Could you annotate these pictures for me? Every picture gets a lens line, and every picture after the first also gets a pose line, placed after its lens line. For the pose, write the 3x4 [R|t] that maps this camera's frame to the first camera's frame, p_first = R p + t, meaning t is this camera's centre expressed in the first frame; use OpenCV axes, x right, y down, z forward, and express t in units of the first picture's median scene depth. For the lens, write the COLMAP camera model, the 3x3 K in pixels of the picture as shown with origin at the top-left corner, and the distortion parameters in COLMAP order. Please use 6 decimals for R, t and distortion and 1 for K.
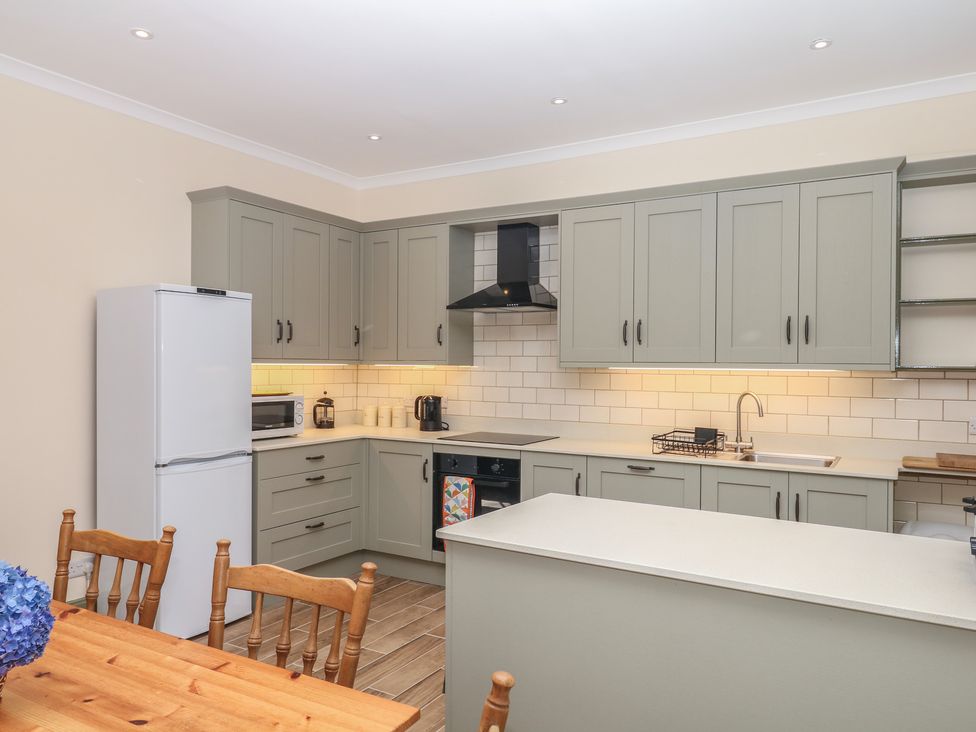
lens RADIAL K [[702.4, 0, 492.6], [0, 702.4, 365.1], [0, 0, 1]] dist [0.004842, -0.001928]
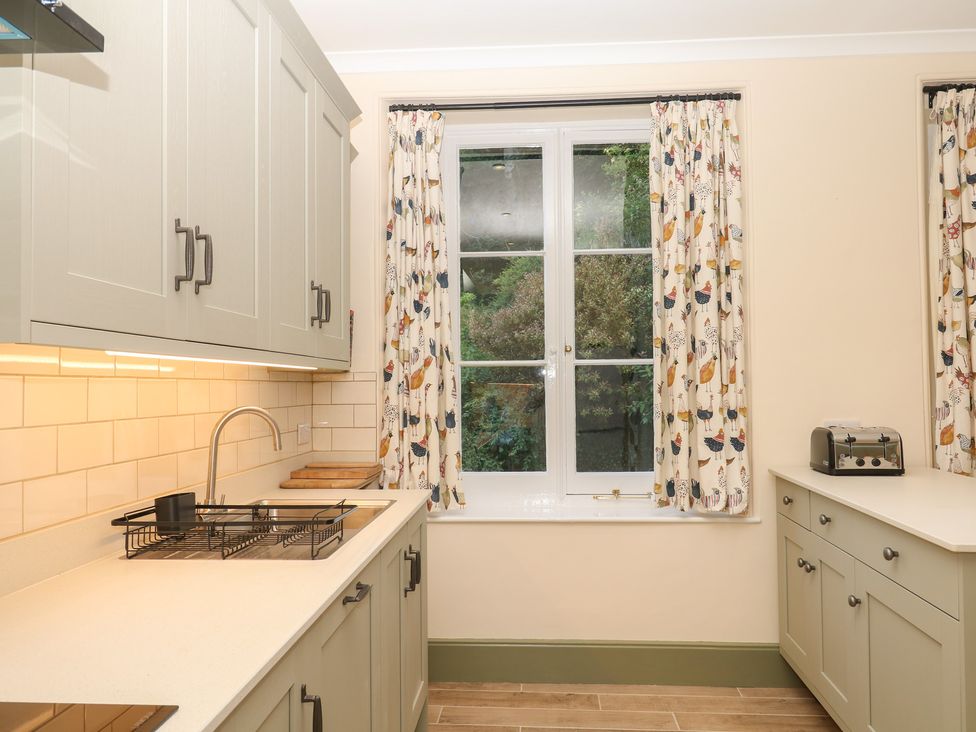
lens RADIAL K [[733.9, 0, 489.4], [0, 733.9, 376.7], [0, 0, 1]] dist [0.004800, 0.003424]
pose [[-0.448345, 0.008848, 0.893817, -0.199809], [0.003647, 0.999961, -0.008069, 0.018261], [-0.893853, -0.000358, -0.448359, 0.988064]]
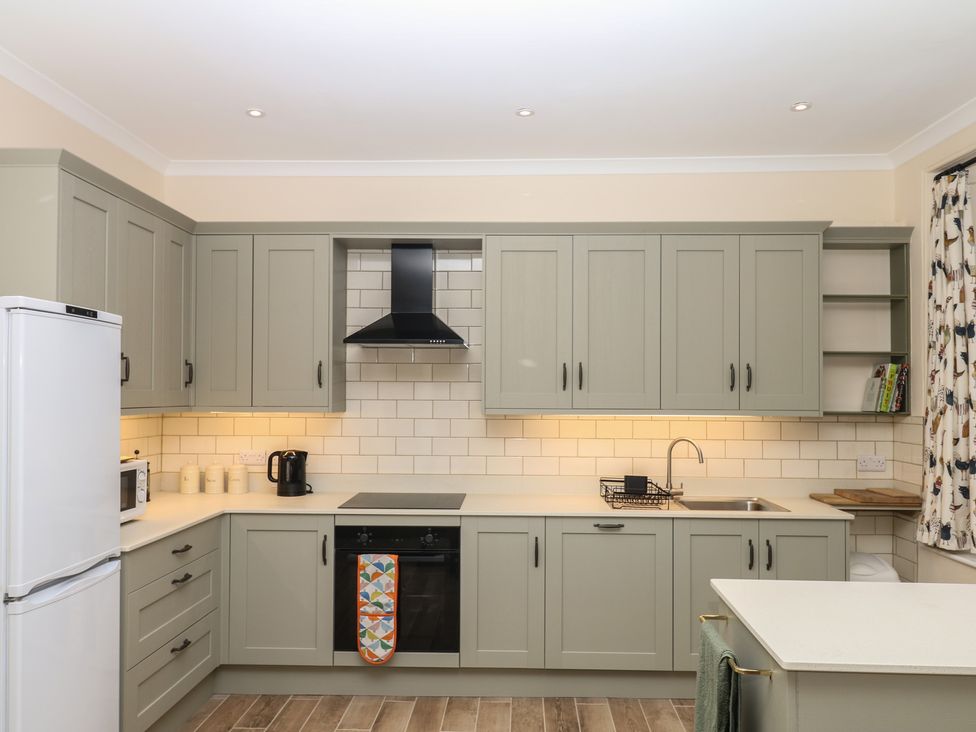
lens RADIAL K [[733.9, 0, 489.4], [0, 733.9, 376.7], [0, 0, 1]] dist [0.004800, 0.003424]
pose [[0.876688, 0.006284, 0.481019, -0.340449], [0.002659, 0.999836, -0.017907, -0.027961], [-0.481053, 0.016977, 0.876527, 0.202887]]
